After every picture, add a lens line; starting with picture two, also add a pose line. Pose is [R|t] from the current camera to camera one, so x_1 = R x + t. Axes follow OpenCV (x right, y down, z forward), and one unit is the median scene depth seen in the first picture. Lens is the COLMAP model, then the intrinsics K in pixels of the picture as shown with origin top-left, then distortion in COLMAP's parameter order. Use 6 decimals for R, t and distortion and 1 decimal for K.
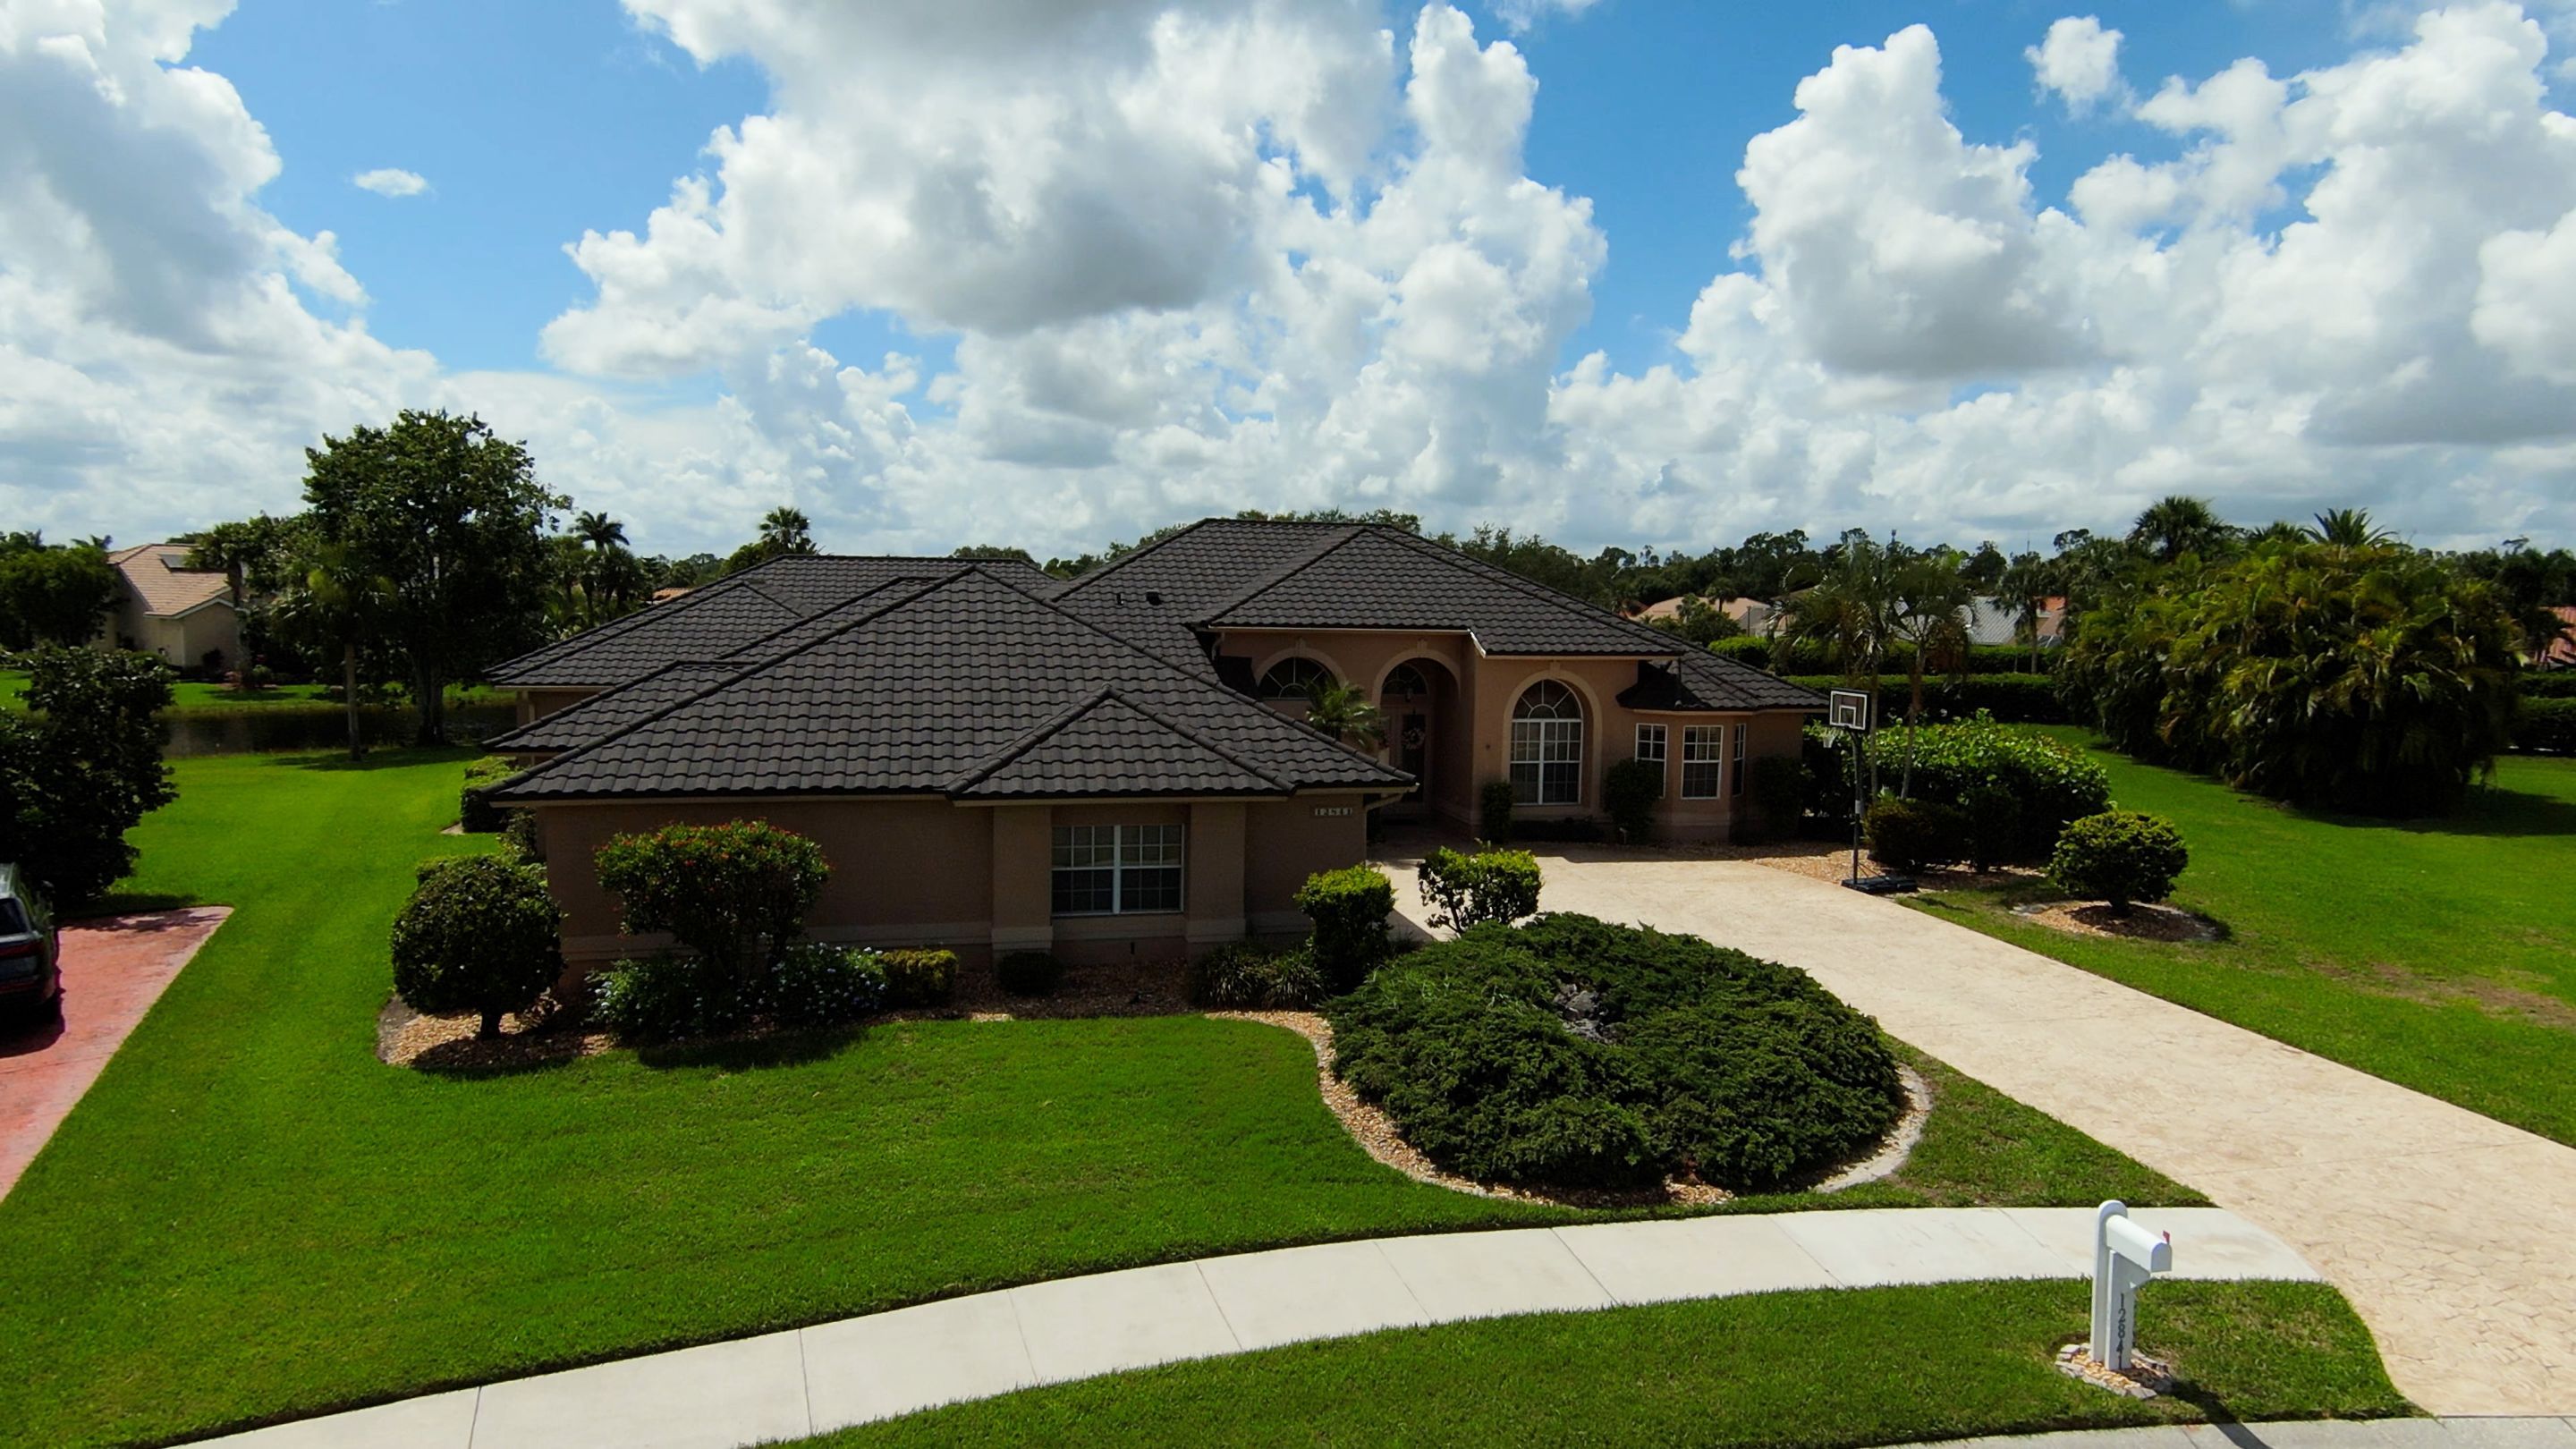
lens RADIAL K [[1456.5, 0, 1280.9], [0, 1456.5, 723.4], [0, 0, 1]] dist [0.002913, -0.000684]
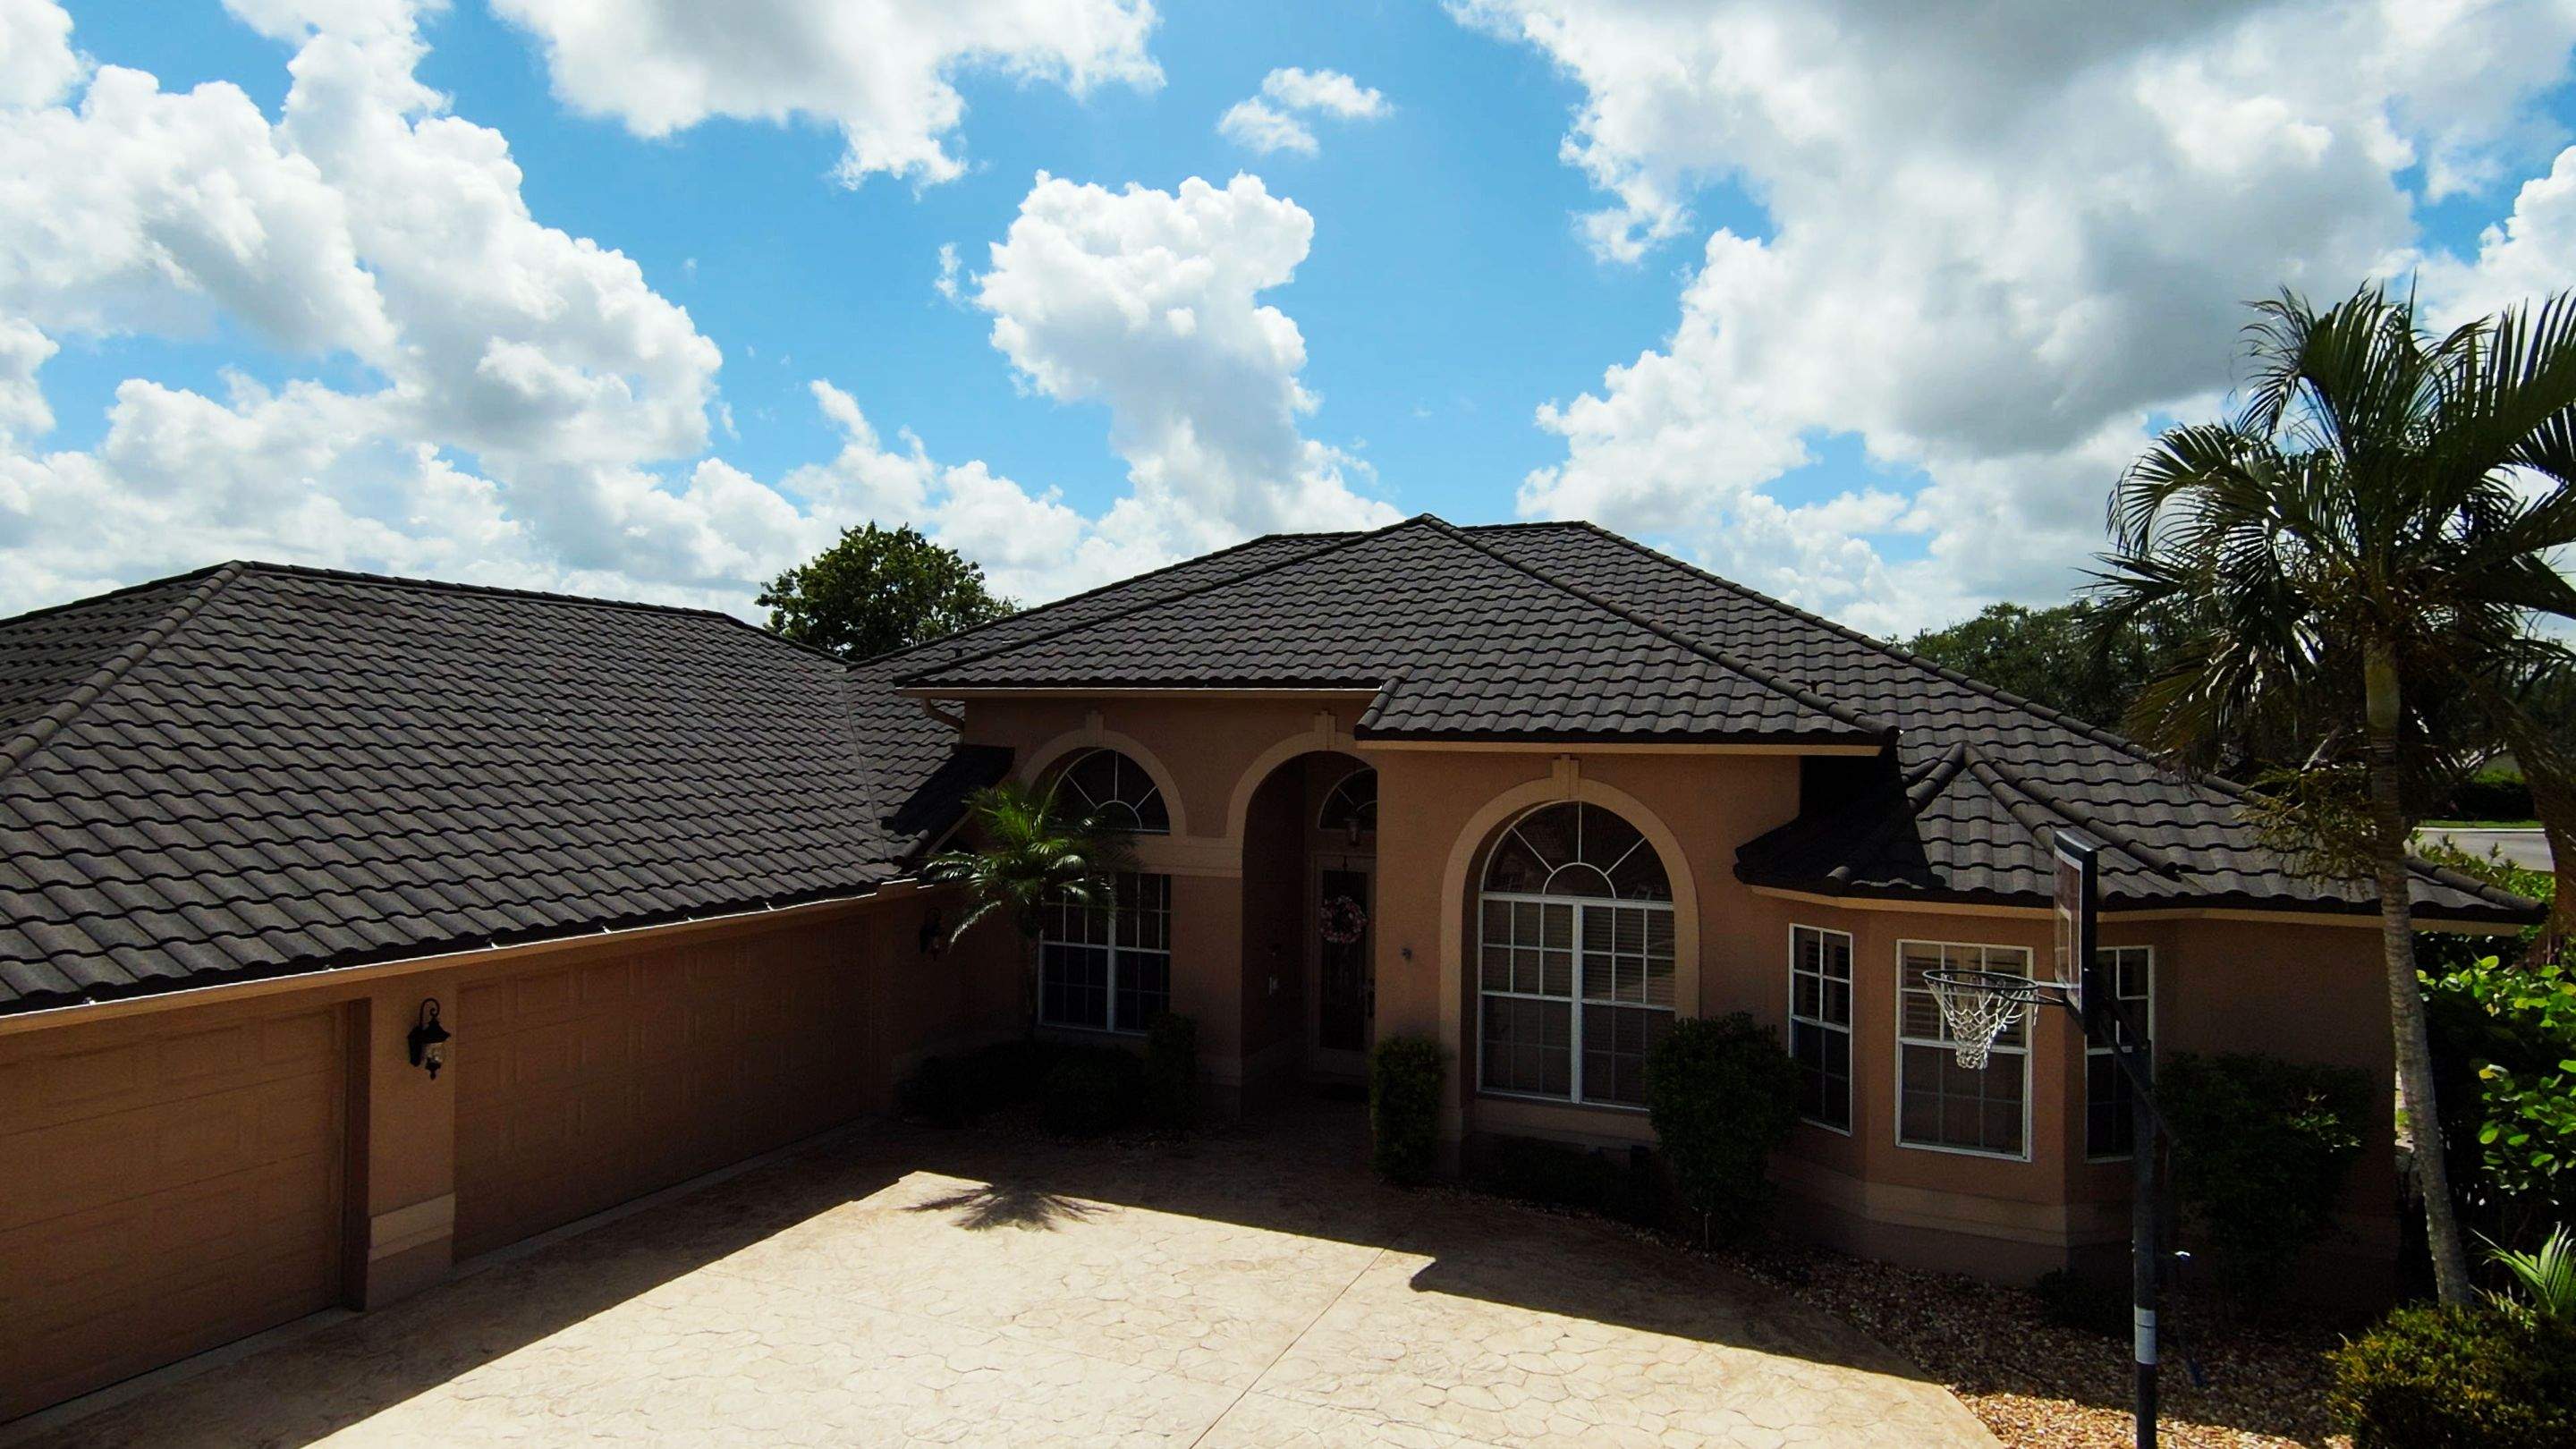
lens RADIAL K [[1456.5, 0, 1280.9], [0, 1456.5, 723.4], [0, 0, 1]] dist [0.002913, -0.000684]
pose [[0.801724, -0.012466, -0.597564, 0.367375], [-0.050177, 0.994849, -0.088074, -0.011789], [0.595584, 0.100594, 0.796969, 0.618241]]
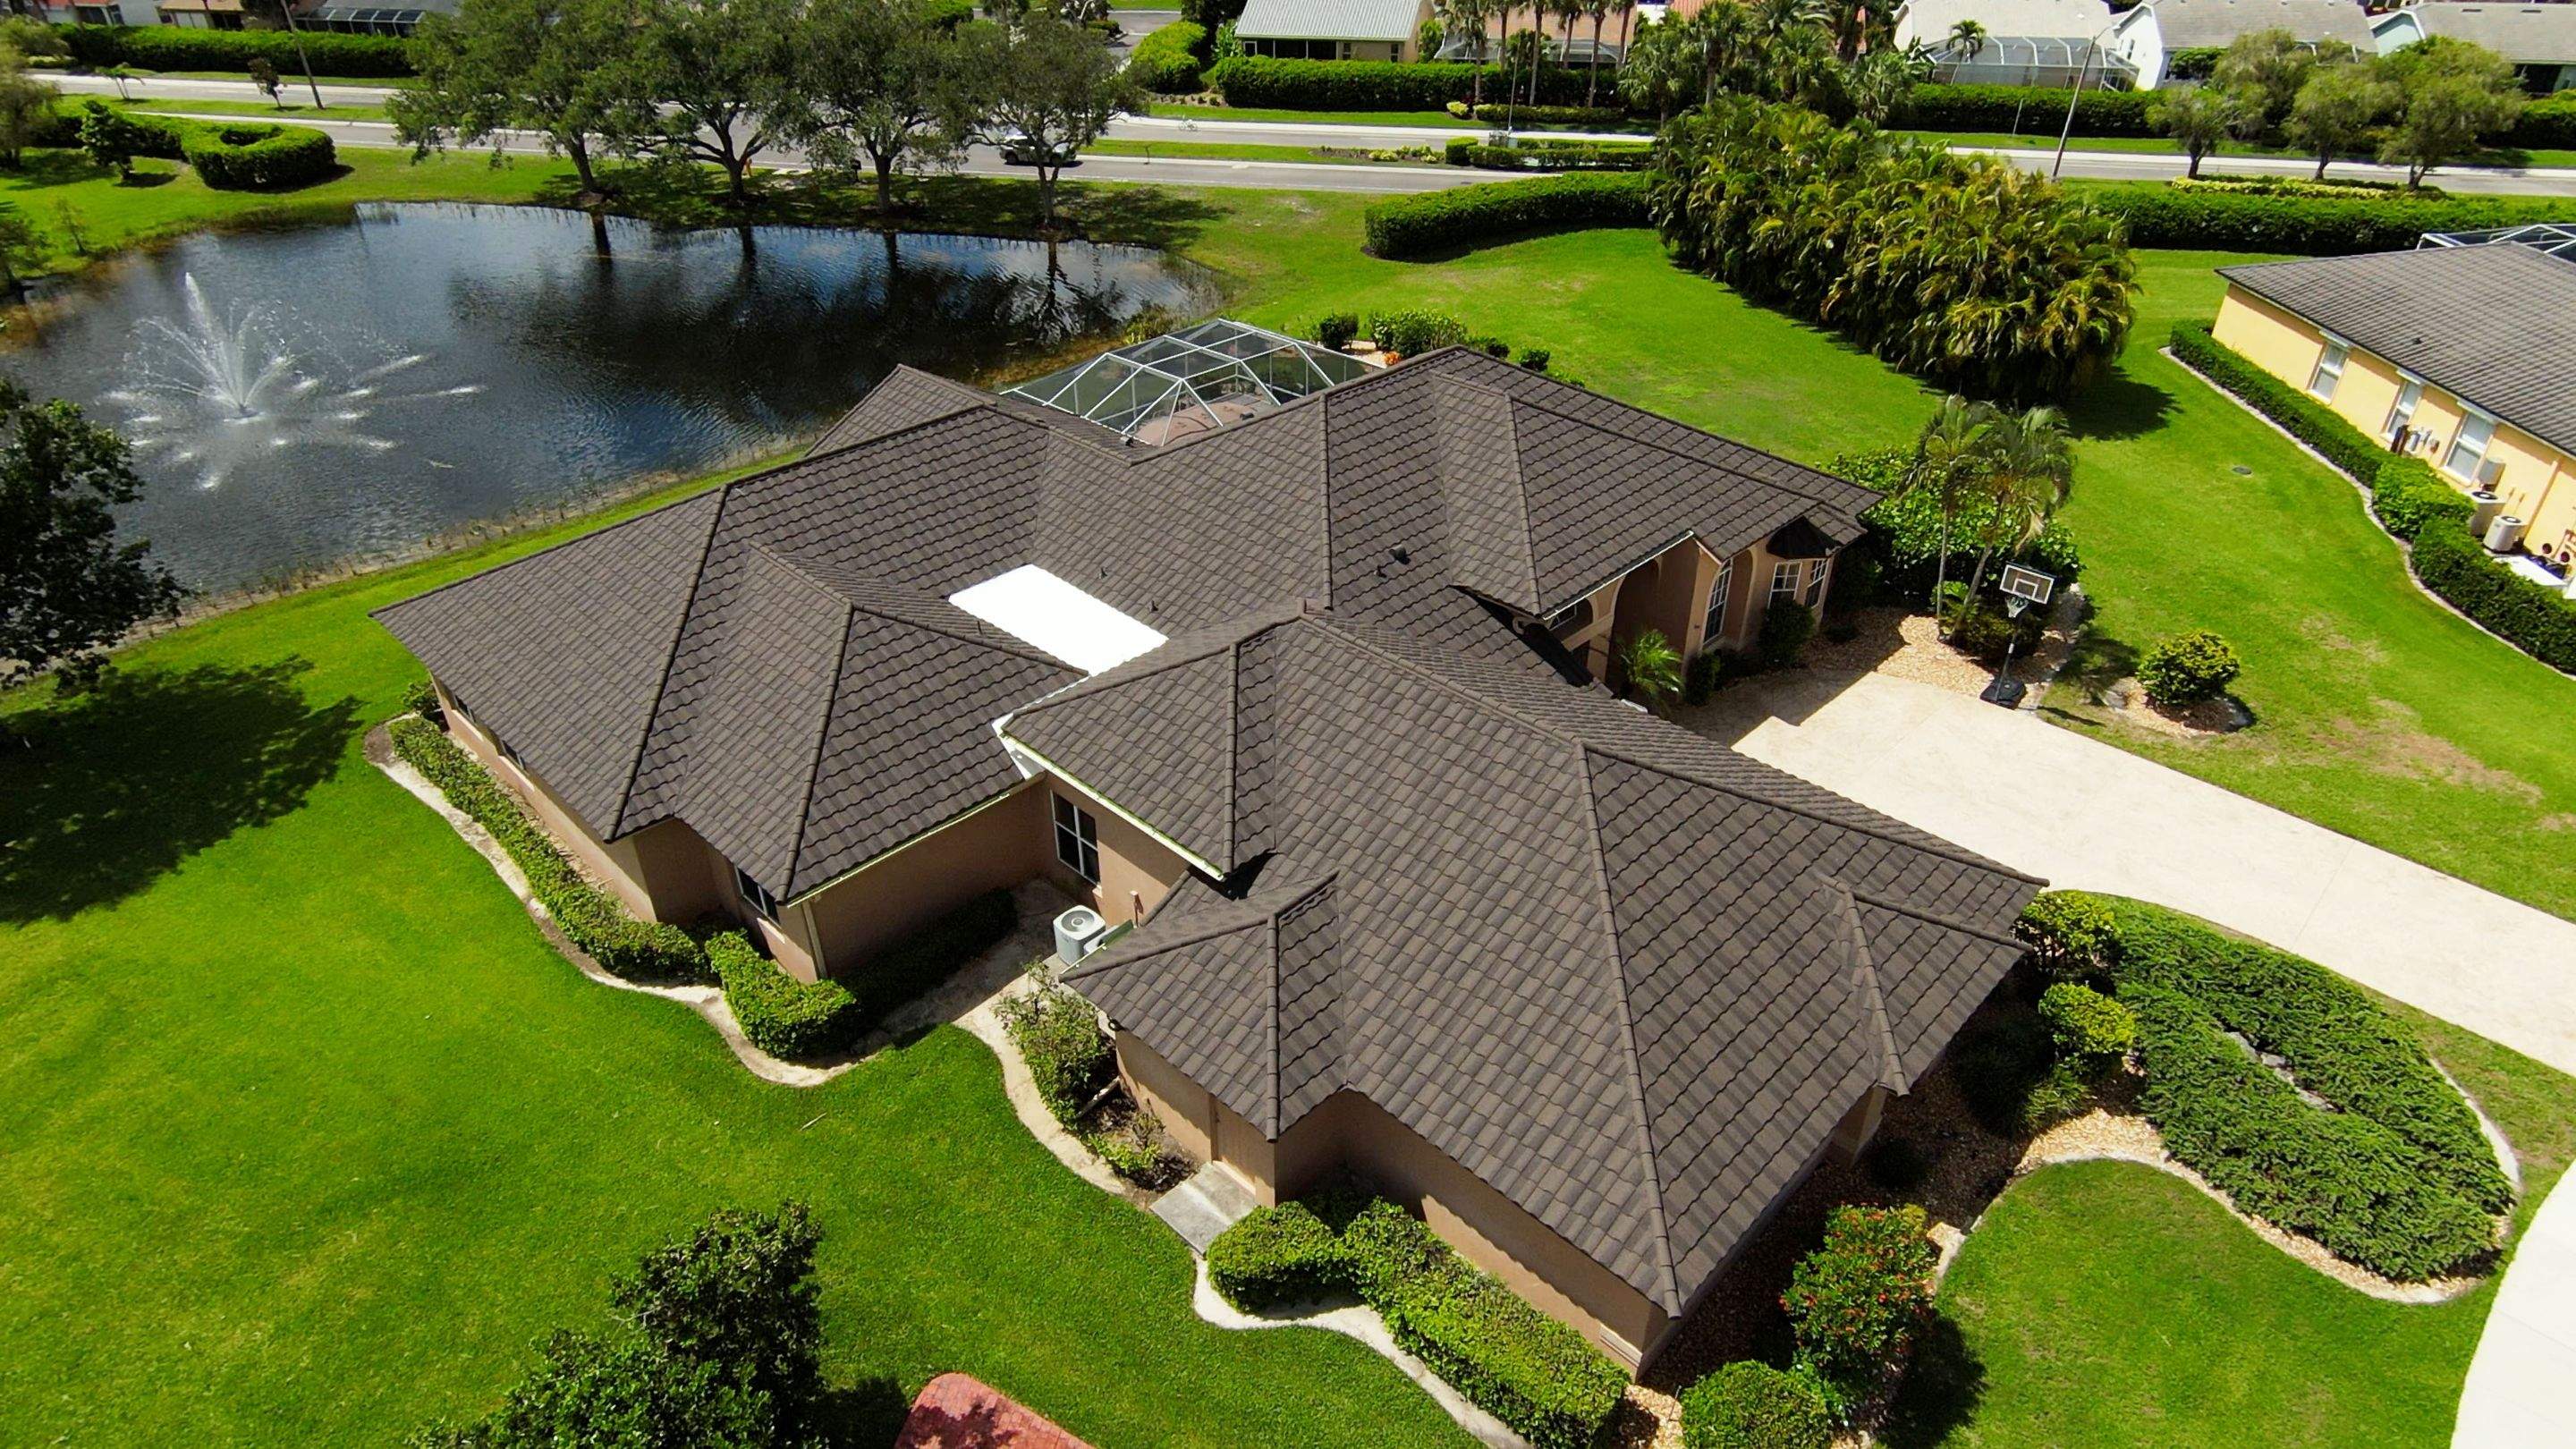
lens RADIAL K [[1456.5, 0, 1280.9], [0, 1456.5, 723.4], [0, 0, 1]] dist [0.002913, -0.000684]
pose [[0.844905, -0.309396, 0.436358, -0.619795], [0.071080, 0.873456, 0.481686, -0.468350], [-0.530172, -0.375963, 0.759980, 0.295991]]
